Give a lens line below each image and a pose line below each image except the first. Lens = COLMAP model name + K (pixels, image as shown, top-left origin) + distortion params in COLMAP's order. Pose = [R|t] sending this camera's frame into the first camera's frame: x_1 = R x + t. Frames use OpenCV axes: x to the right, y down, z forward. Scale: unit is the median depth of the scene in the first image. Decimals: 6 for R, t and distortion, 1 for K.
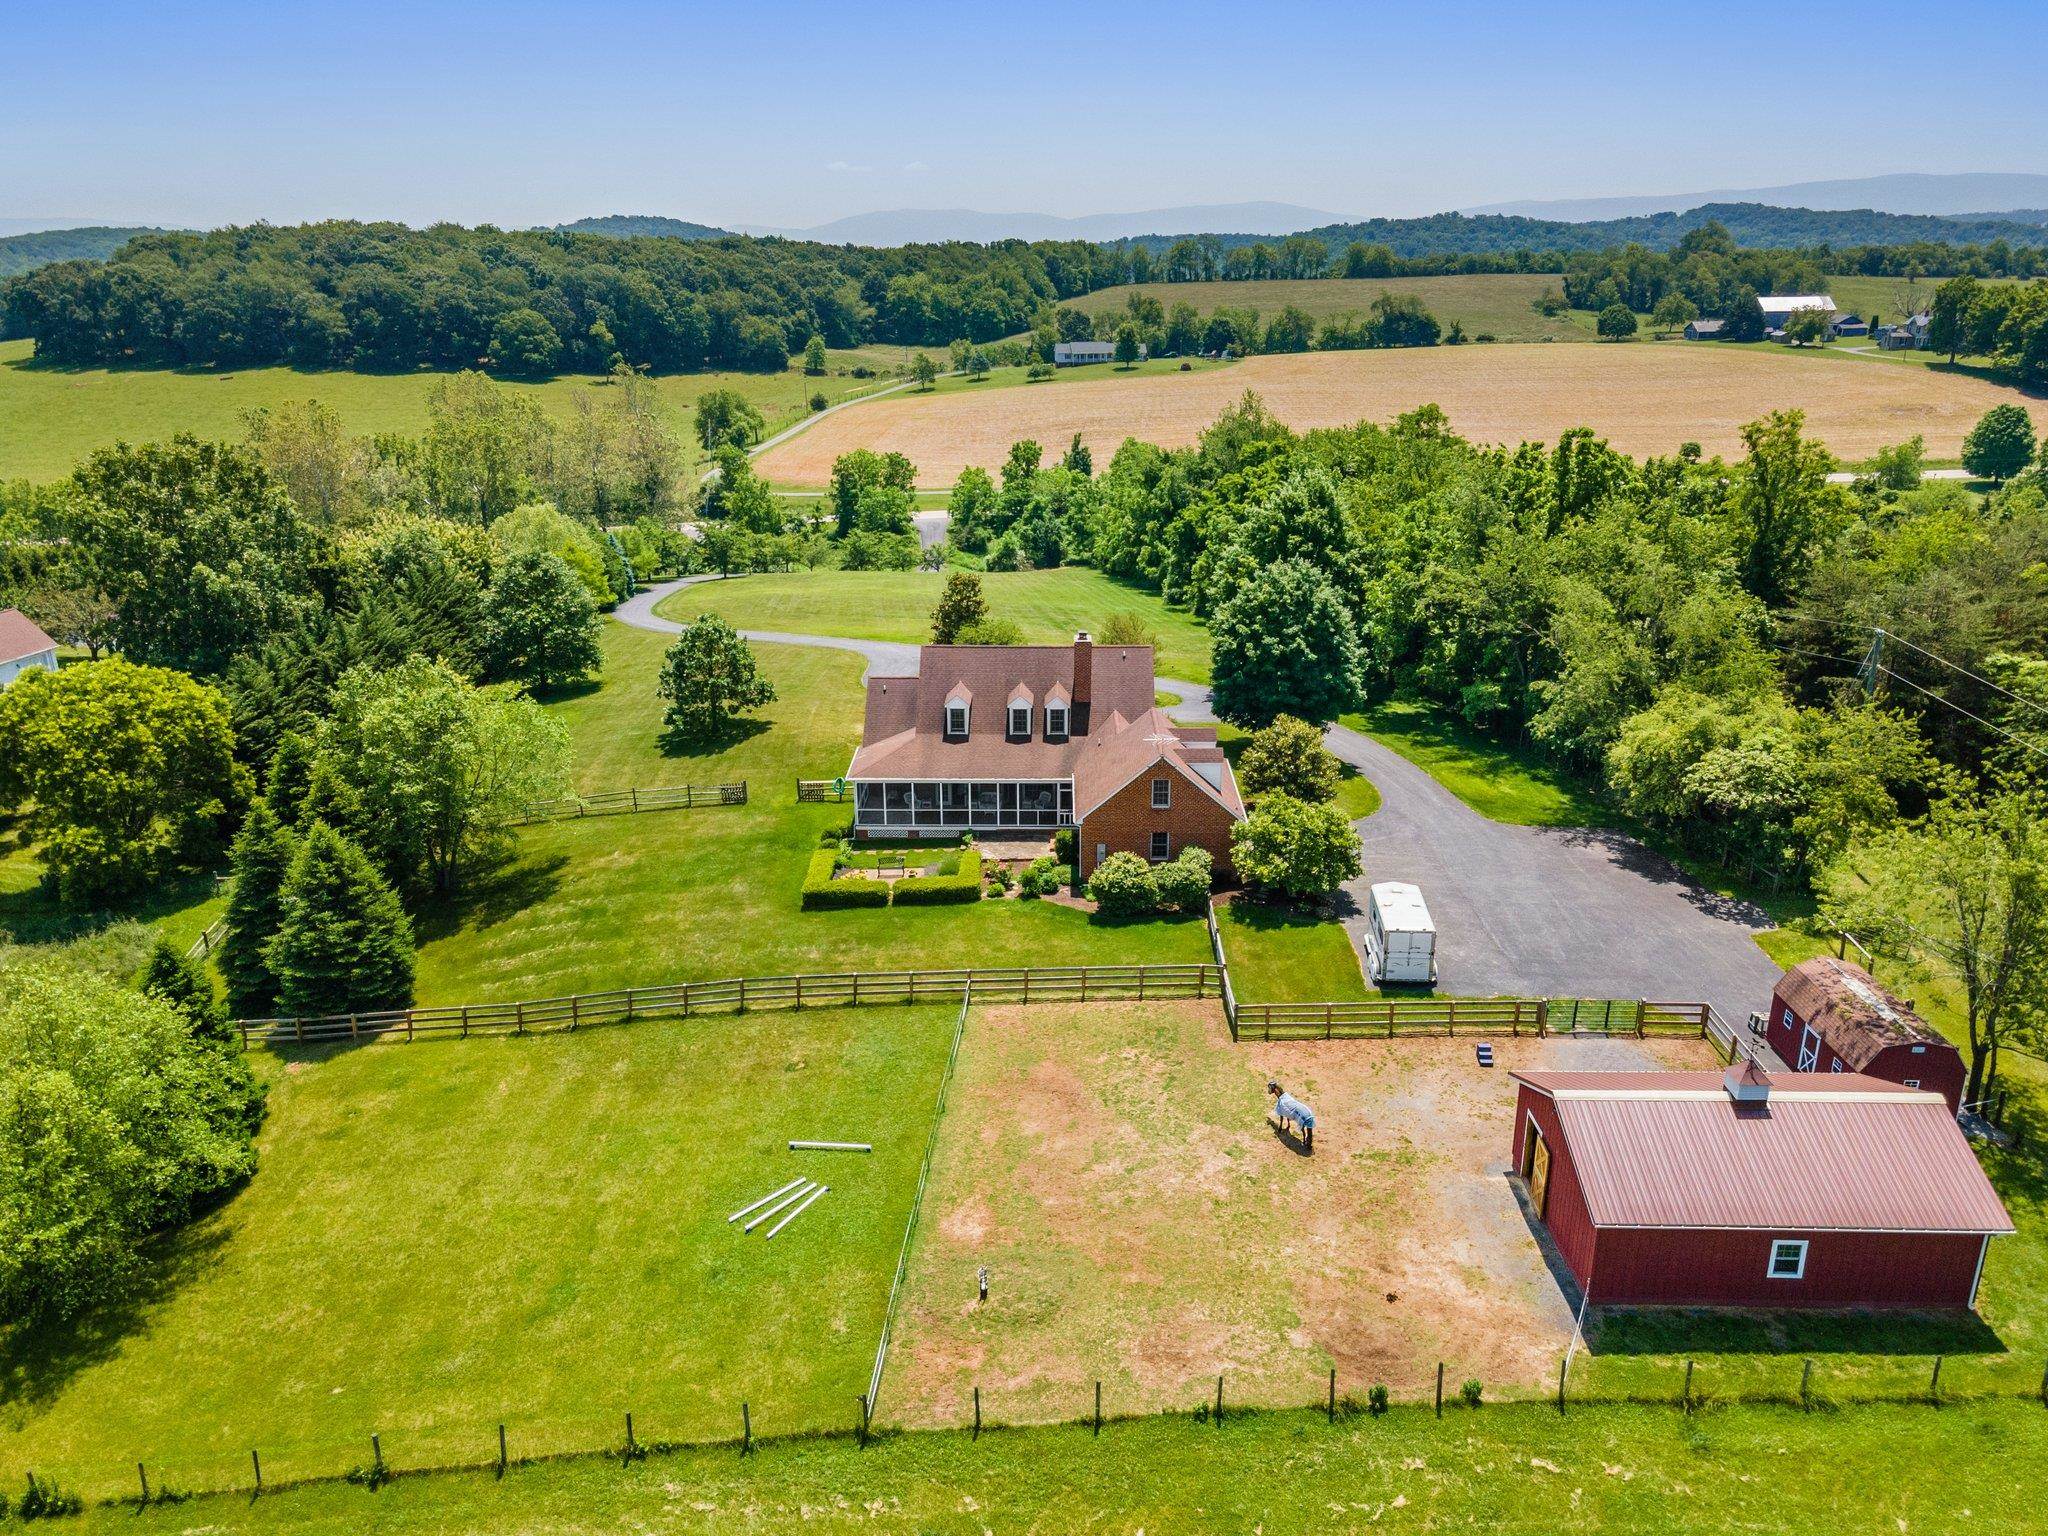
lens RADIAL K [[1476.0, 0, 1024.8], [0, 1476.0, 756.4], [0, 0, 1]] dist [0.013327, 0.042361]
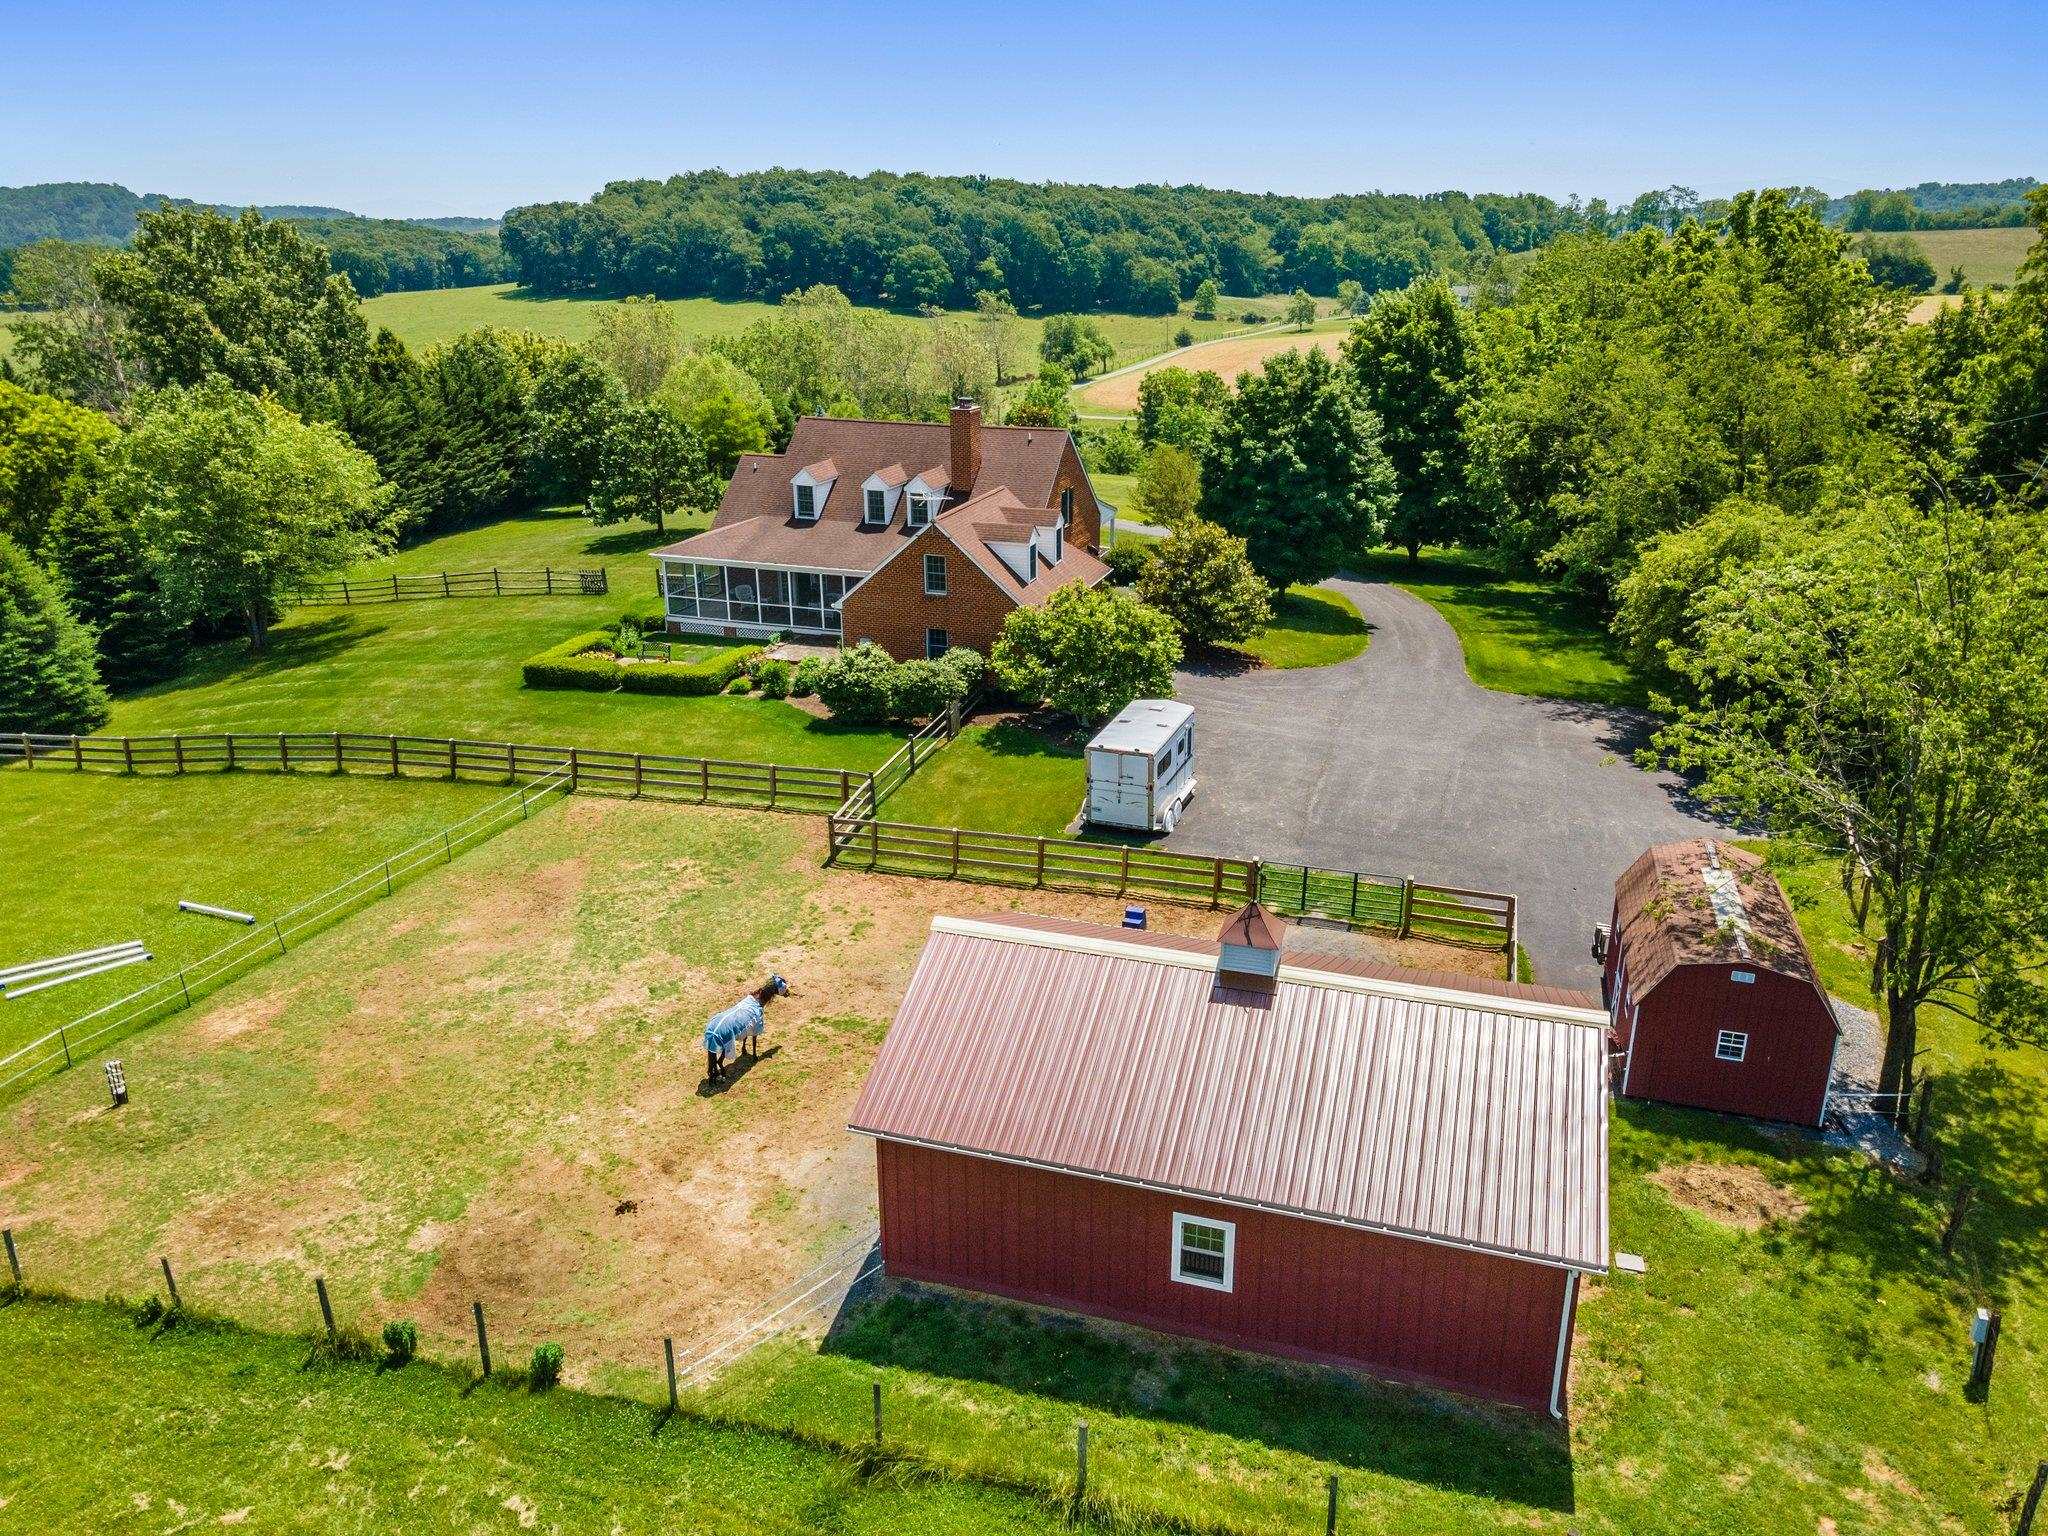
lens RADIAL K [[1471.3, 0, 1048.7], [0, 1471.3, 749.4], [0, 0, 1]] dist [0.018810, 0.034843]
pose [[0.958808, 0.101922, -0.265139, 0.088196], [-0.099519, 0.994781, 0.022517, 0.022584], [0.266050, 0.004797, 0.963947, 0.071030]]
